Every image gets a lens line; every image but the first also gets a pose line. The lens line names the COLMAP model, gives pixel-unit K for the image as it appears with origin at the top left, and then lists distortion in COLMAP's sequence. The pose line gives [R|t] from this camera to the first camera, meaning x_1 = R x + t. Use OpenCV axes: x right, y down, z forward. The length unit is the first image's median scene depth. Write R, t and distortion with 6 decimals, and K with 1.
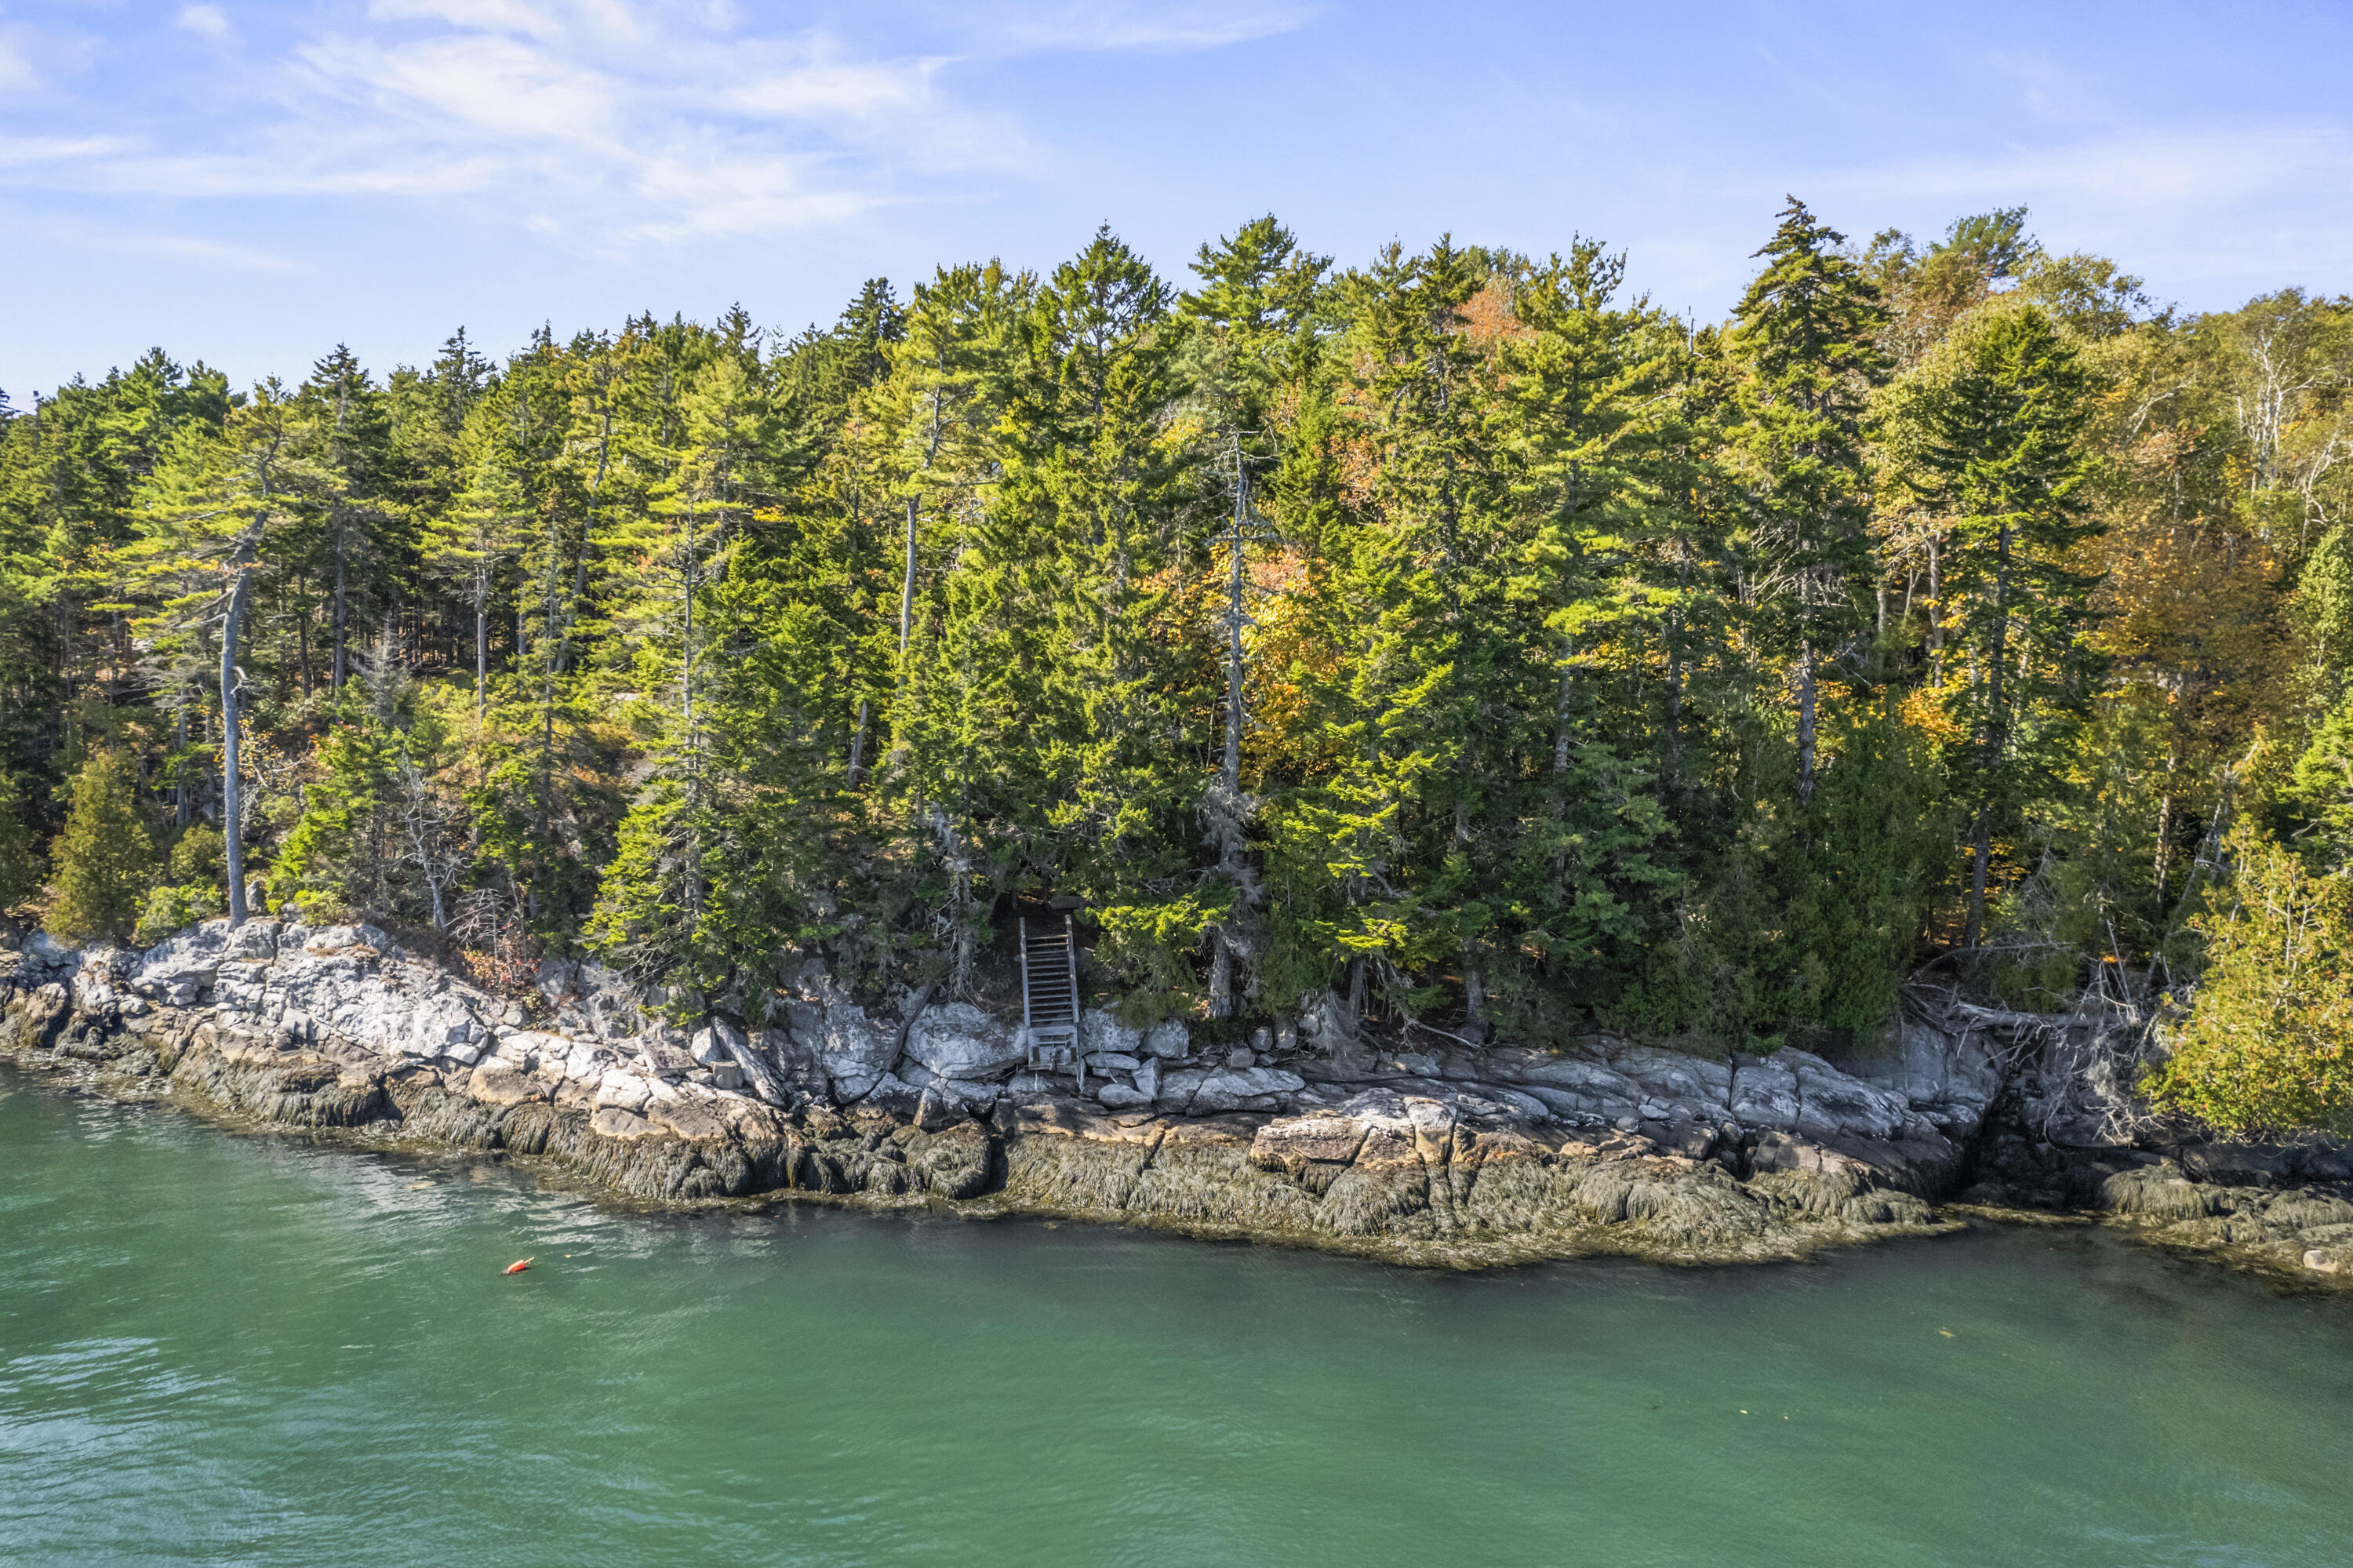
lens RADIAL K [[1362.1, 0, 1224.9], [0, 1362.1, 777.8], [0, 0, 1]] dist [-0.071311, 0.038778]
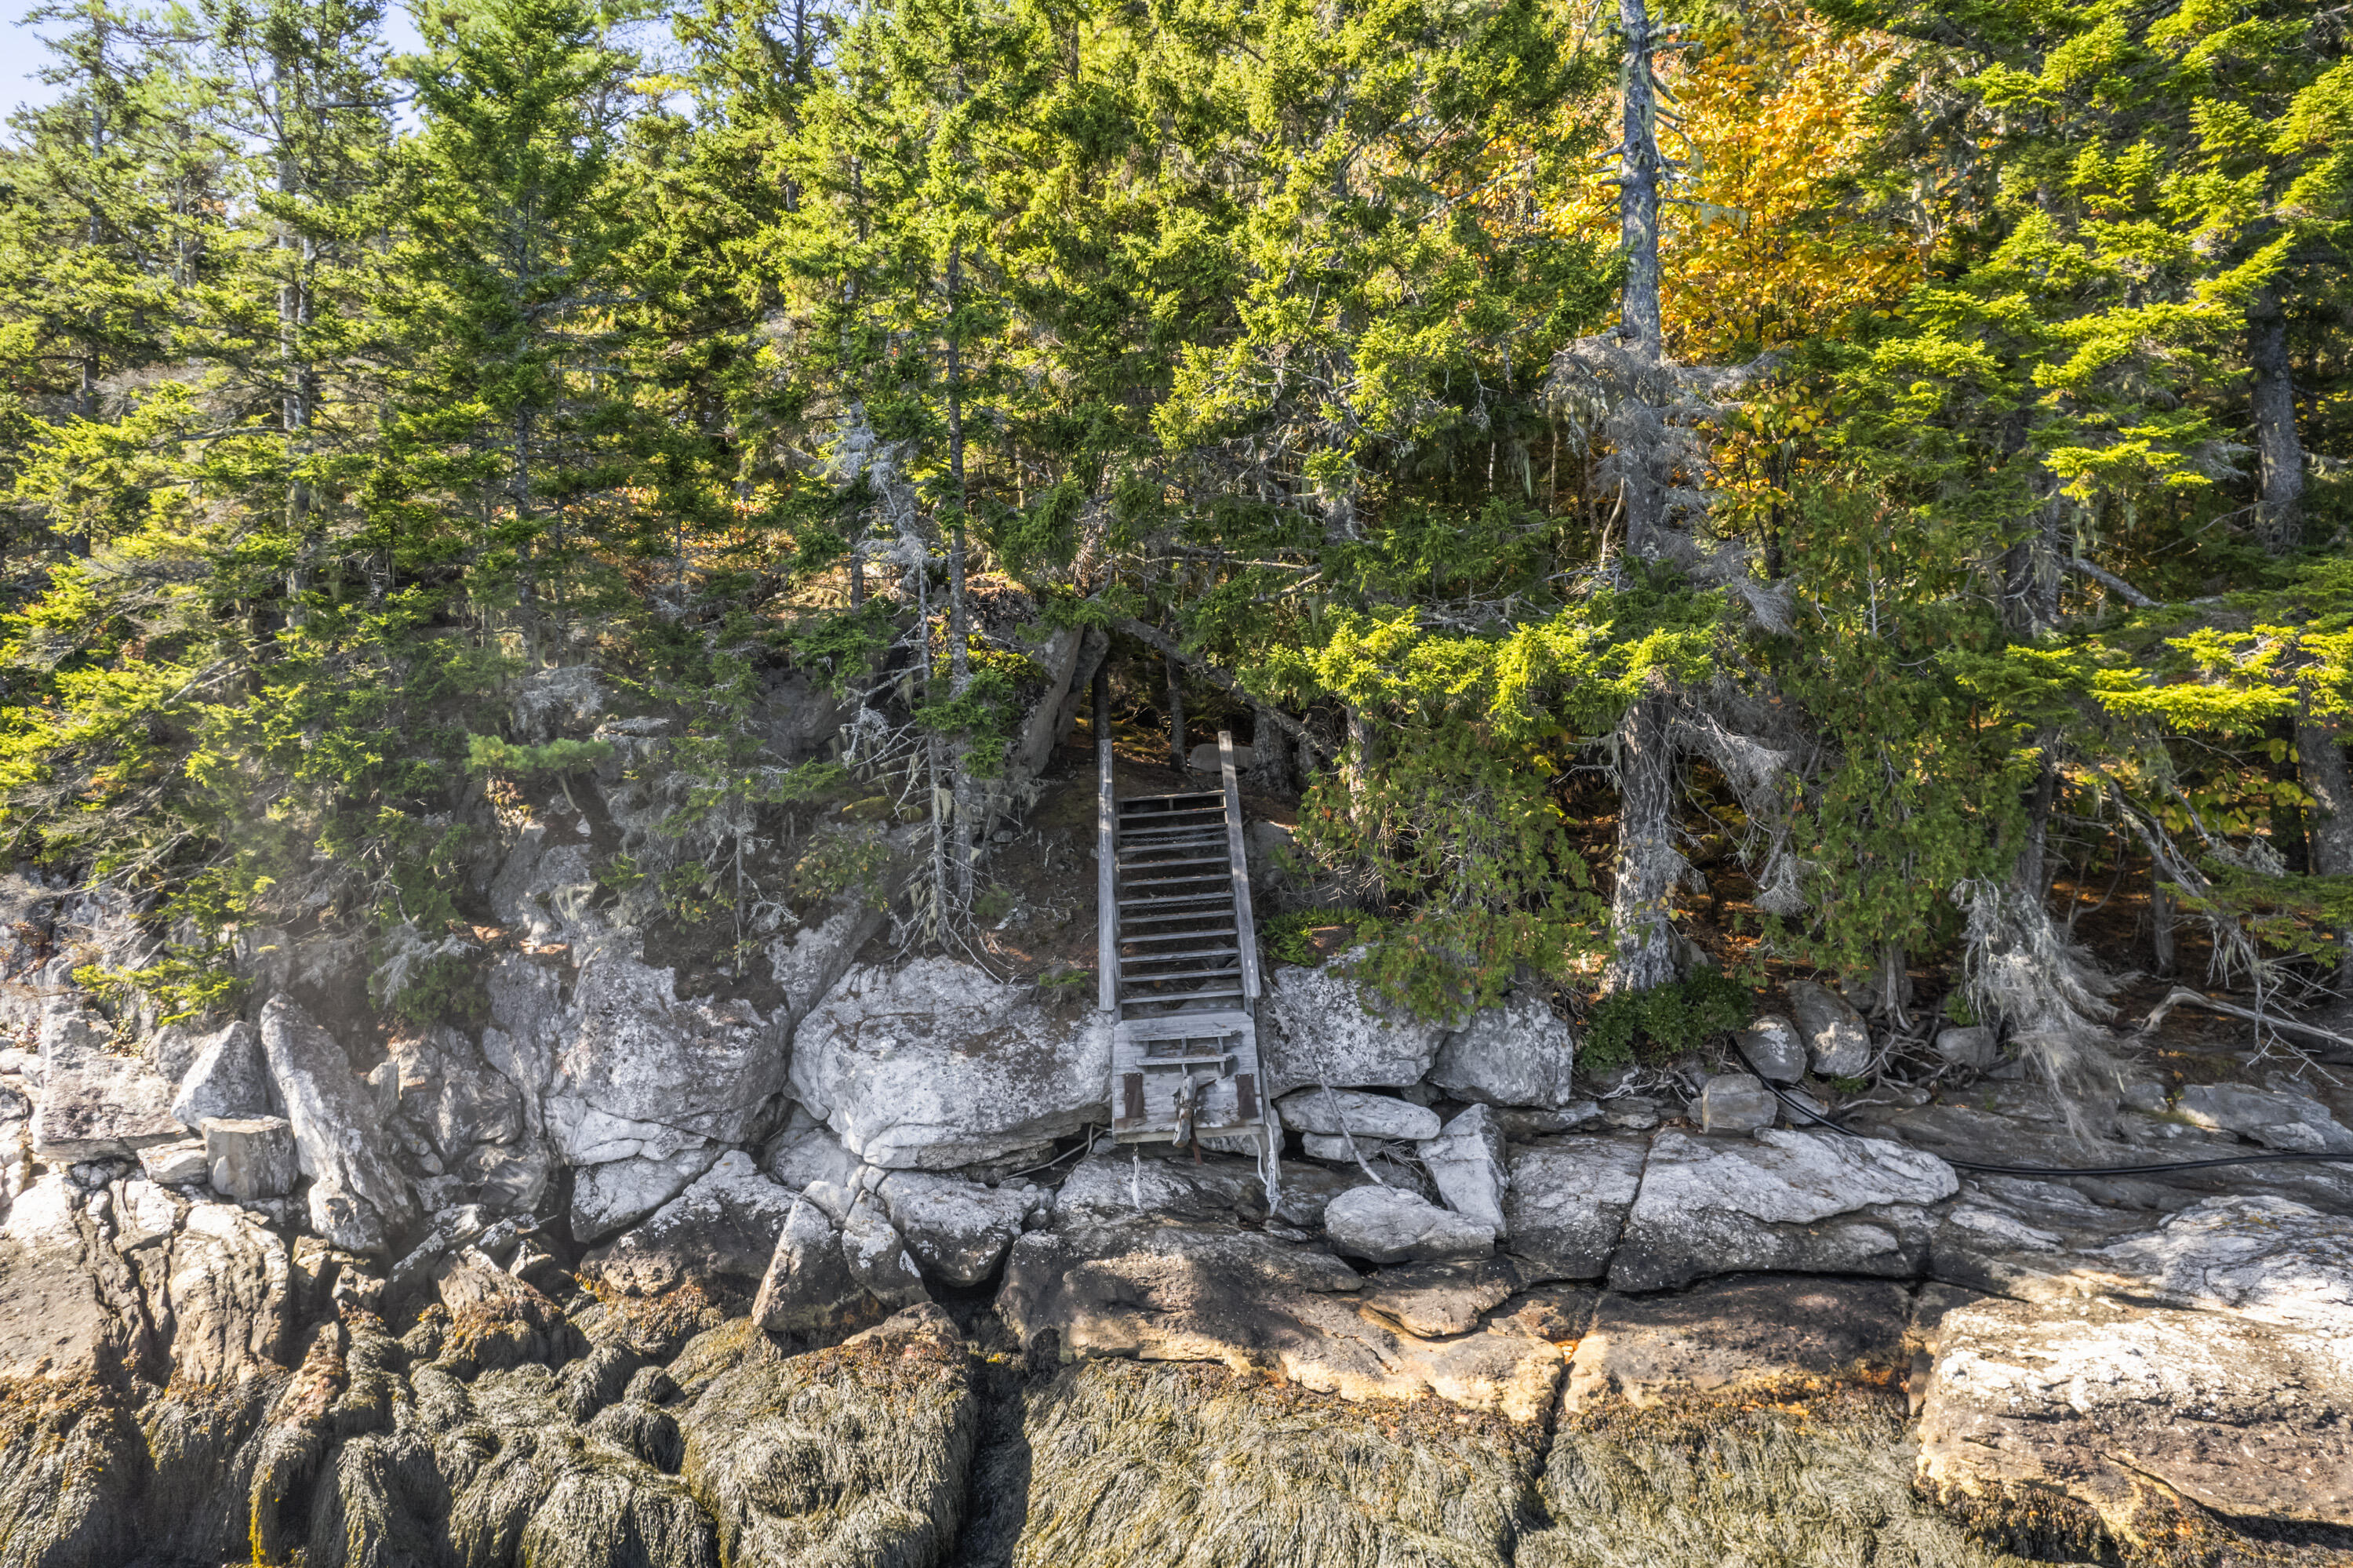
lens RADIAL K [[1362.1, 0, 1224.9], [0, 1362.1, 777.8], [0, 0, 1]] dist [-0.071311, 0.038778]
pose [[0.991058, -0.034028, -0.129017, -0.071505], [0.029300, 0.998834, -0.038365, 0.139326], [0.130172, 0.034242, 0.990900, 0.671023]]
